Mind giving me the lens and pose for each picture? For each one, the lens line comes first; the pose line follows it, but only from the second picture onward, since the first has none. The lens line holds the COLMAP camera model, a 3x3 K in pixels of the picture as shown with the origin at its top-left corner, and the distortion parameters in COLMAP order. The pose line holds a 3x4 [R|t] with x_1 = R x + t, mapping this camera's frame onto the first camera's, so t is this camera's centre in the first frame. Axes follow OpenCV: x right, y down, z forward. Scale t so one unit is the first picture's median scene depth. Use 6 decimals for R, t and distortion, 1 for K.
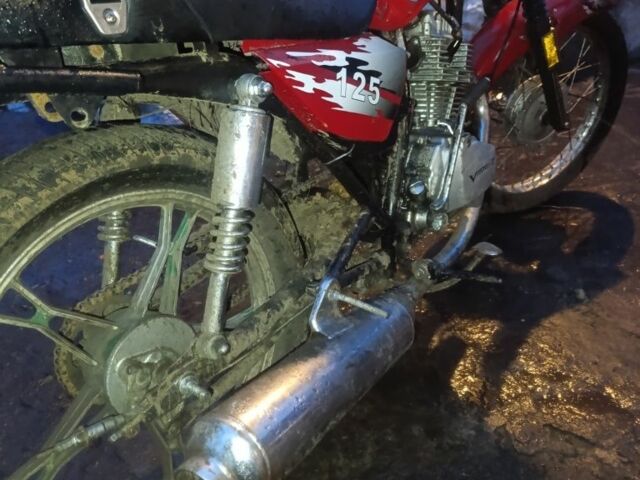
lens RADIAL K [[566.8, 0, 320.0], [0, 566.8, 240.0], [0, 0, 1]] dist [-0.009364, -0.014892]
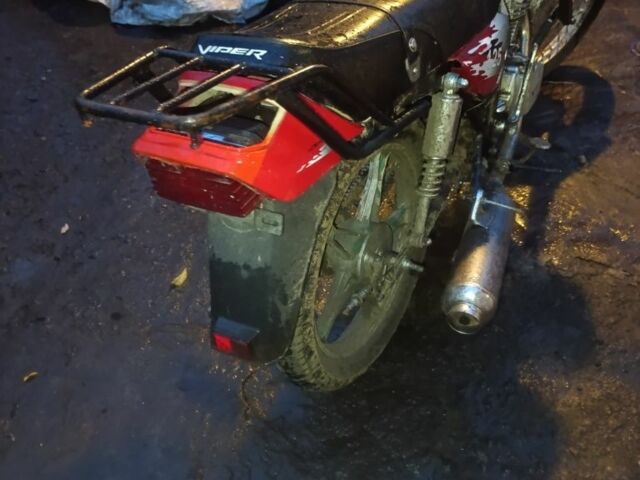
lens RADIAL K [[566.8, 0, 320.0], [0, 566.8, 240.0], [0, 0, 1]] dist [-0.009364, -0.014892]
pose [[0.986878, -0.110091, 0.118114, -0.390568], [0.070638, 0.952170, 0.297291, -0.188836], [-0.145194, -0.285047, 0.947453, -0.291881]]
